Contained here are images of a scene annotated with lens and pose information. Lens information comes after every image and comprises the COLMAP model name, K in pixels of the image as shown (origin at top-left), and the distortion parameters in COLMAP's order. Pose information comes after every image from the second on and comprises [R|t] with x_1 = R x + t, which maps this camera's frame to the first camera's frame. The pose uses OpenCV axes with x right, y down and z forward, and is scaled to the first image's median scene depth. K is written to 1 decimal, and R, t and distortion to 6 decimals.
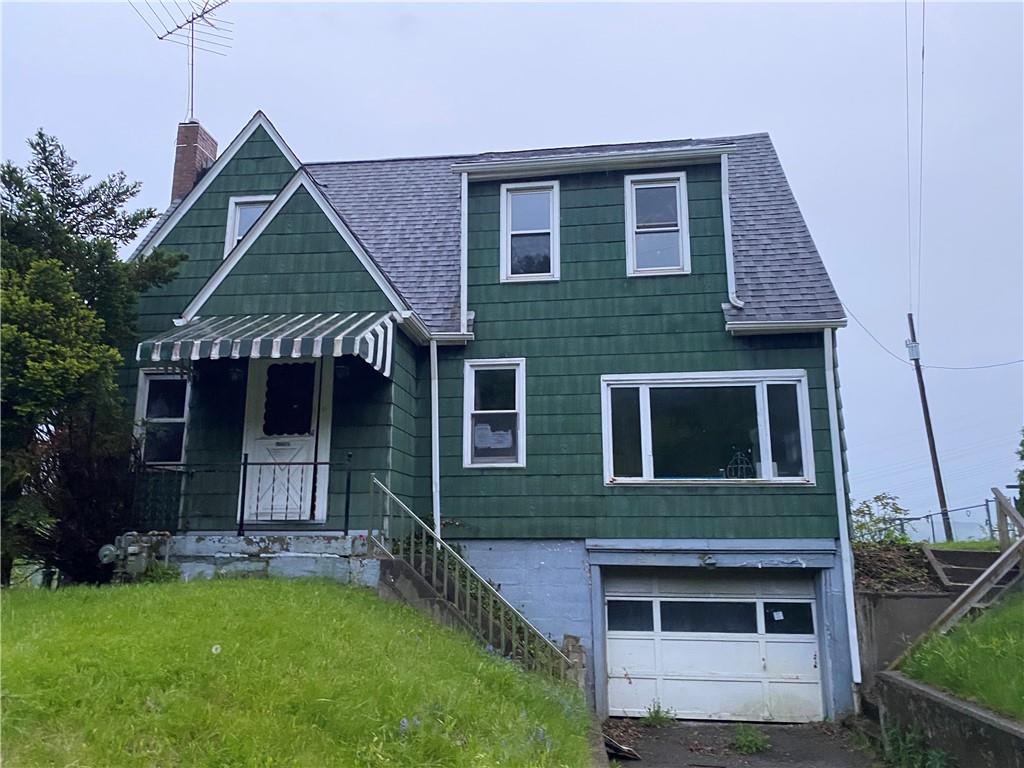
lens RADIAL K [[765.7, 0, 508.6], [0, 765.7, 383.9], [0, 0, 1]] dist [-0.006463, -0.013884]
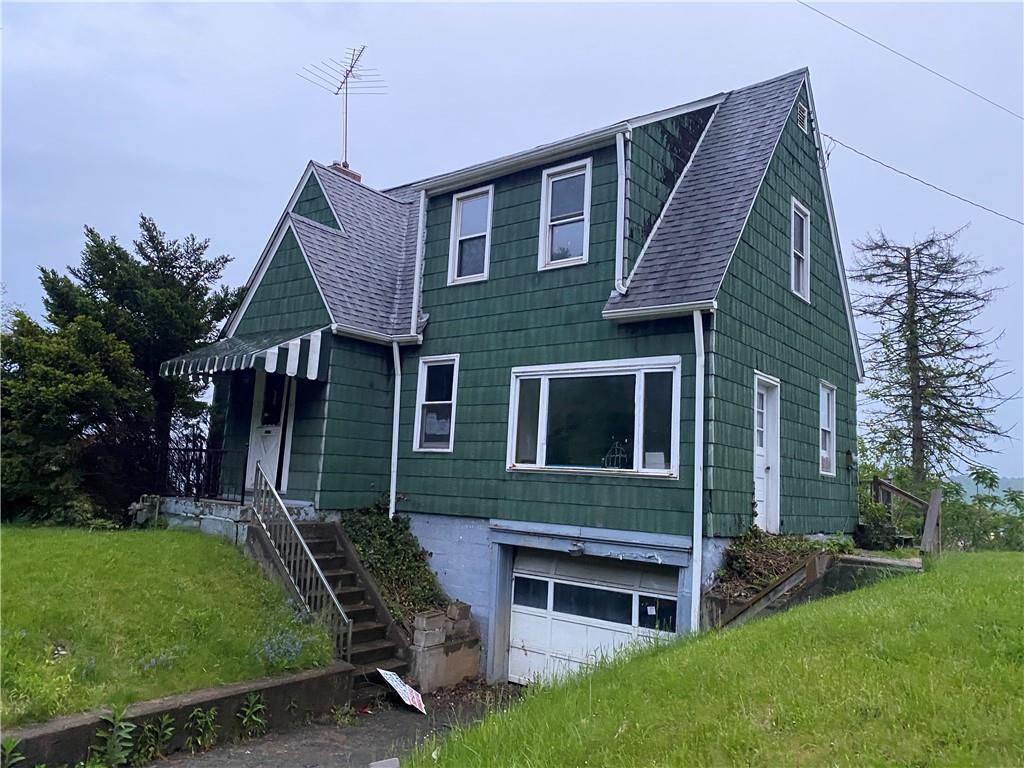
lens RADIAL K [[765.7, 0, 504.9], [0, 765.7, 382.8], [0, 0, 1]] dist [-0.006463, -0.013884]
pose [[0.859014, -0.025085, -0.511337, 0.667688], [0.052939, 0.997797, 0.039985, -0.033836], [0.509207, -0.061417, 0.858450, 0.079799]]
